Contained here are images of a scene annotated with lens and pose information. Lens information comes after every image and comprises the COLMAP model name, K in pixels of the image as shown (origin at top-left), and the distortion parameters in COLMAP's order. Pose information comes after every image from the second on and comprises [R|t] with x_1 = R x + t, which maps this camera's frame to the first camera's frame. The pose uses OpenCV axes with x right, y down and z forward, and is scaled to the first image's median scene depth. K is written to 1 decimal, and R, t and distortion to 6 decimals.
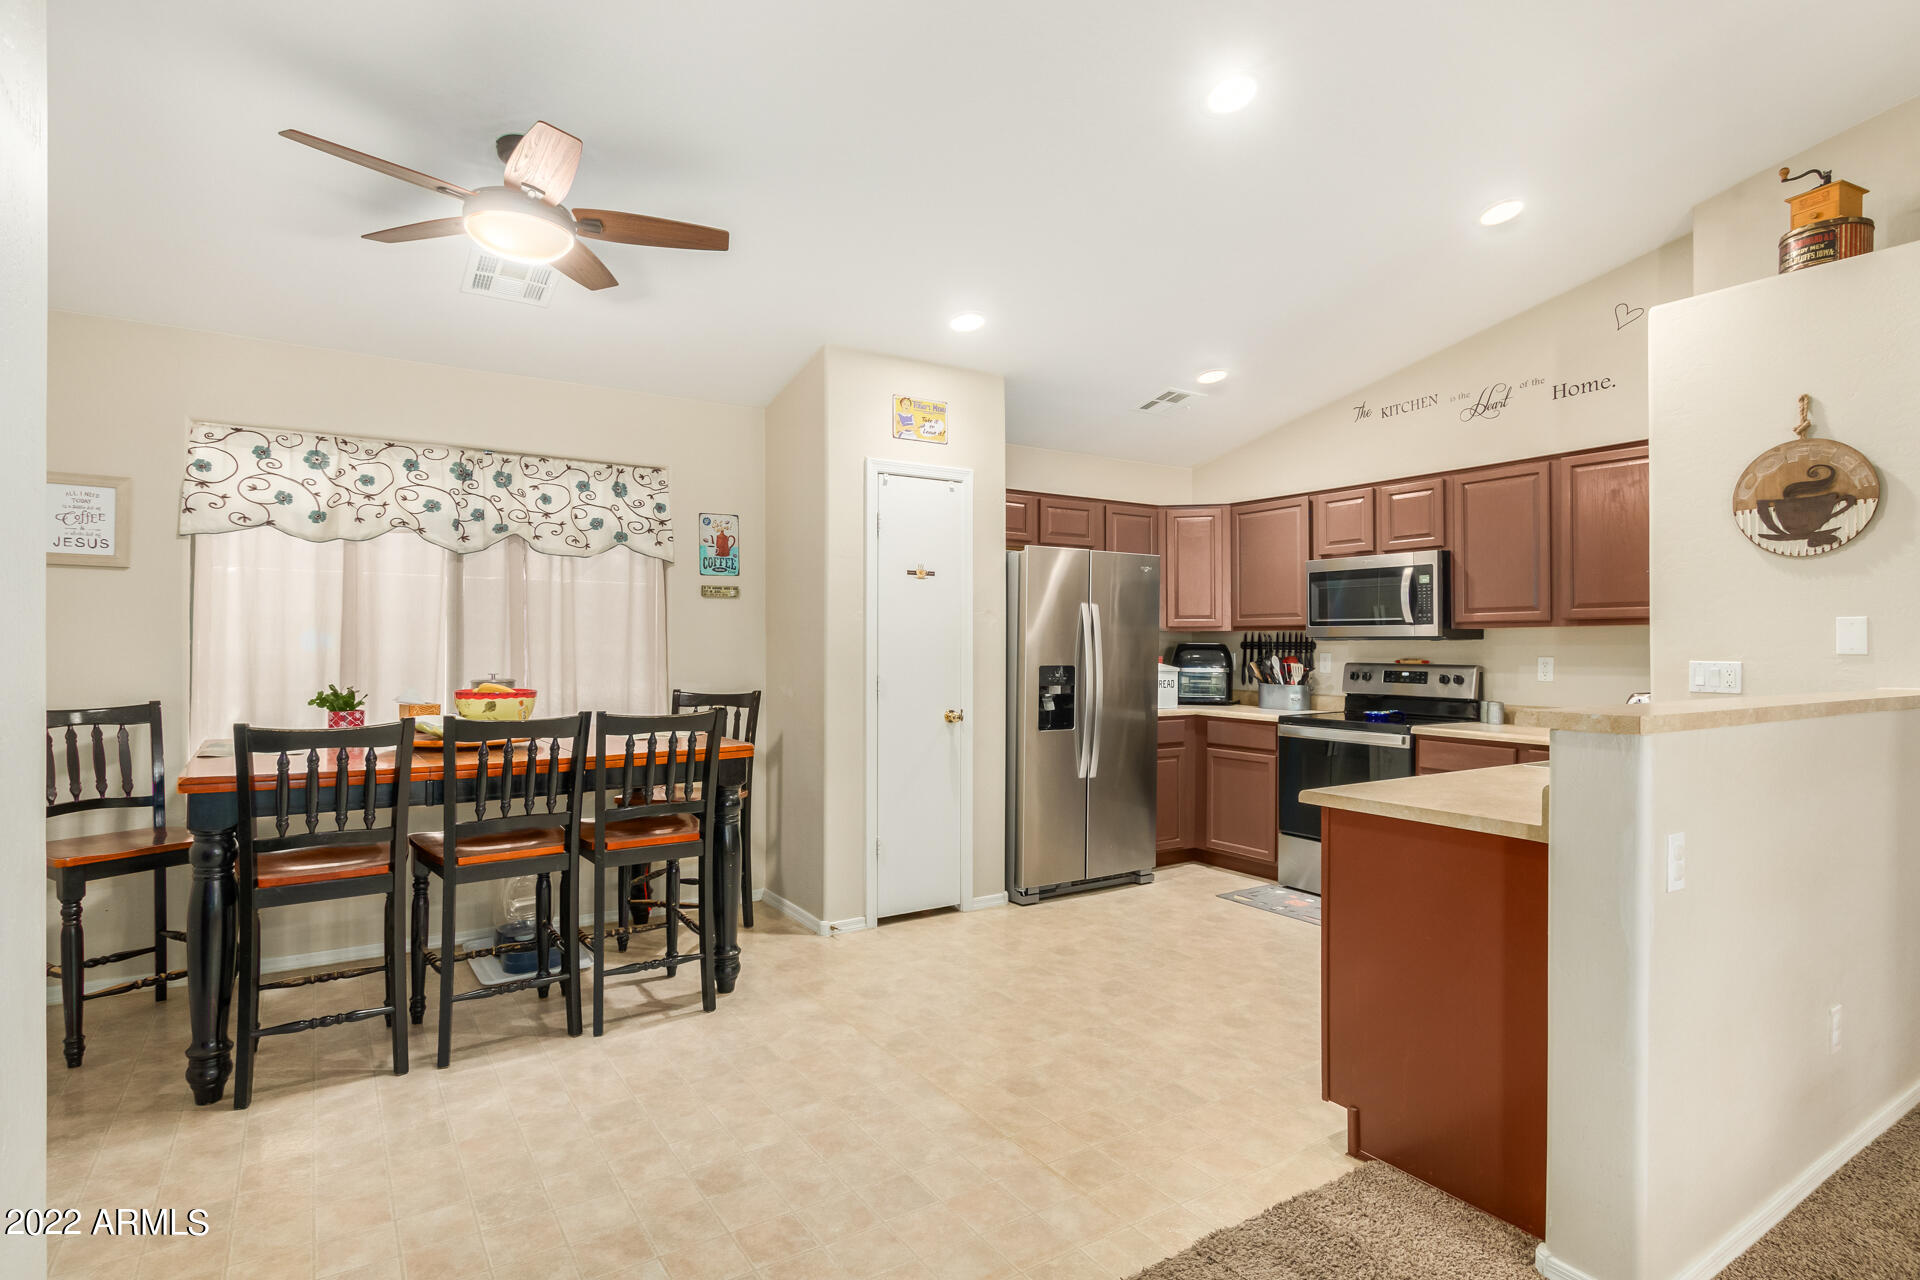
lens RADIAL K [[973.6, 0, 960.0], [0, 973.6, 640.0], [0, 0, 1]] dist [0.000720, 0.000071]
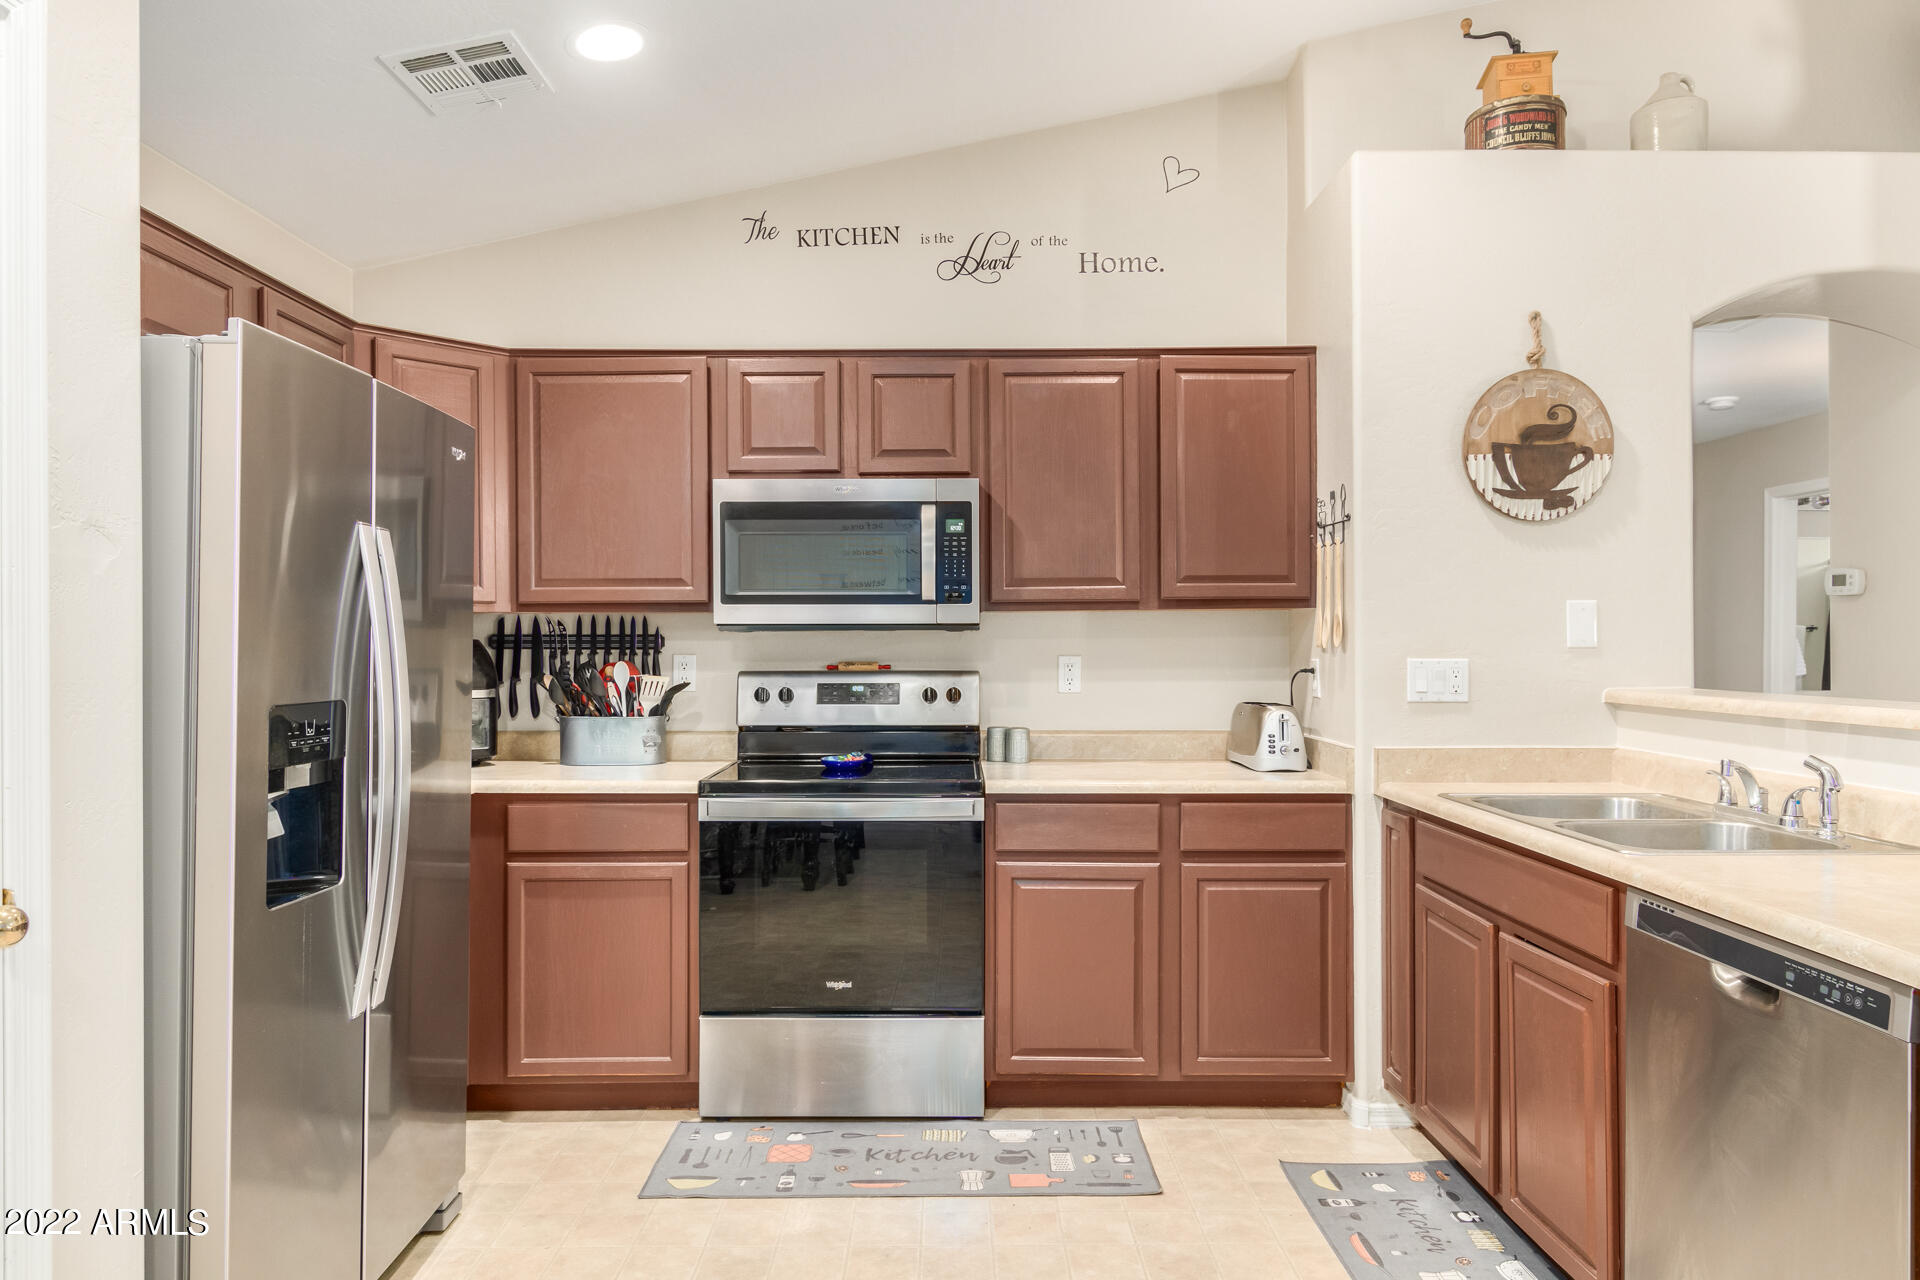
lens RADIAL K [[1197.2, 0, 960.0], [0, 1197.2, 640.0], [0, 0, 1]] dist [0.002585, 0.000431]
pose [[0.543484, -0.003030, 0.839414, -0.130057], [0.000523, 0.999995, 0.003271, 0.003642], [-0.839419, -0.001339, 0.543483, 0.620151]]
